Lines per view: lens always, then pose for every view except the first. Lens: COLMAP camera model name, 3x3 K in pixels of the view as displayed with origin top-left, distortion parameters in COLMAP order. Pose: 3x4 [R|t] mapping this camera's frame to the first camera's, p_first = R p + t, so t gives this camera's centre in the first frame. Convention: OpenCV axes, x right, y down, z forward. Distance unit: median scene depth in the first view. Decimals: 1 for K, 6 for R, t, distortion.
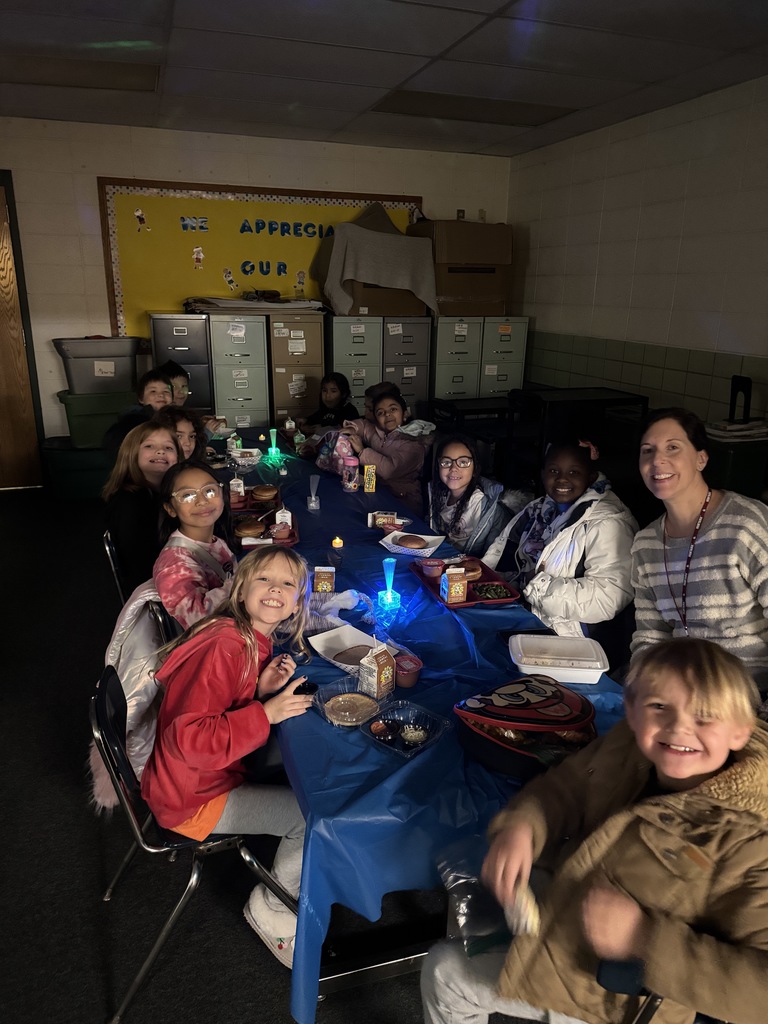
lens RADIAL K [[747.7, 0, 382.9], [0, 747.7, 509.9], [0, 0, 1]] dist [-0.000552, -0.013669]
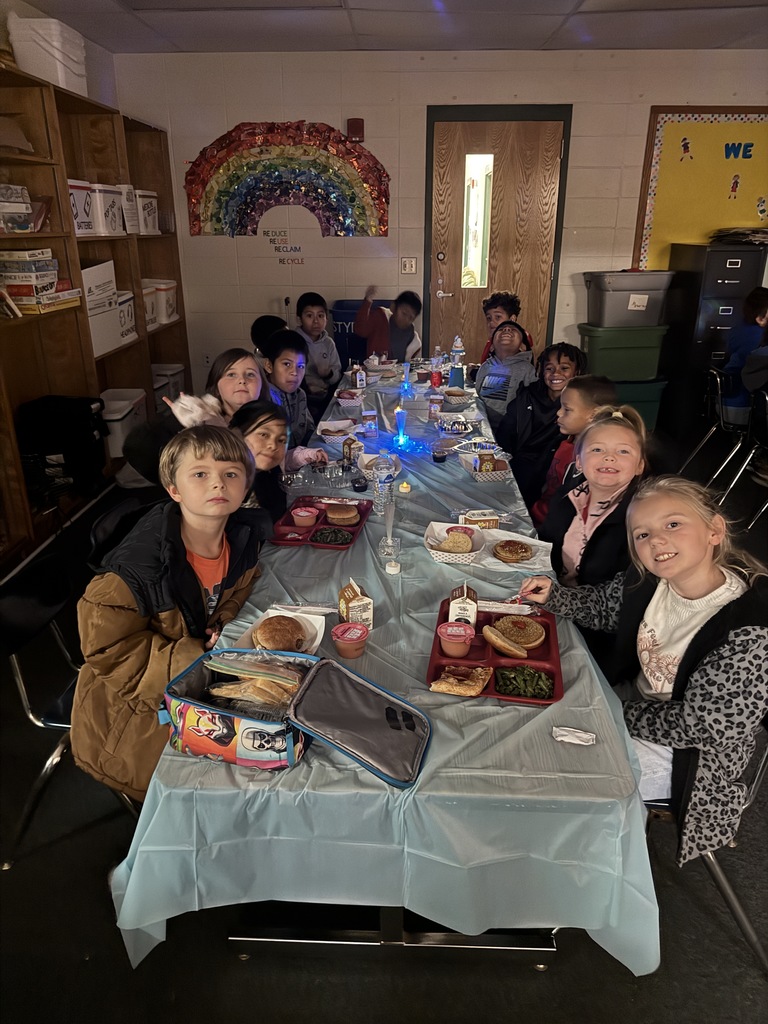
lens RADIAL K [[747.7, 0, 376.7], [0, 747.7, 518.5], [0, 0, 1]] dist [-0.000552, -0.013669]
pose [[0.944627, 0.099138, -0.312813, -0.352636], [-0.068870, 0.991936, 0.106396, 0.019496], [0.320838, -0.078961, 0.943837, -0.098217]]
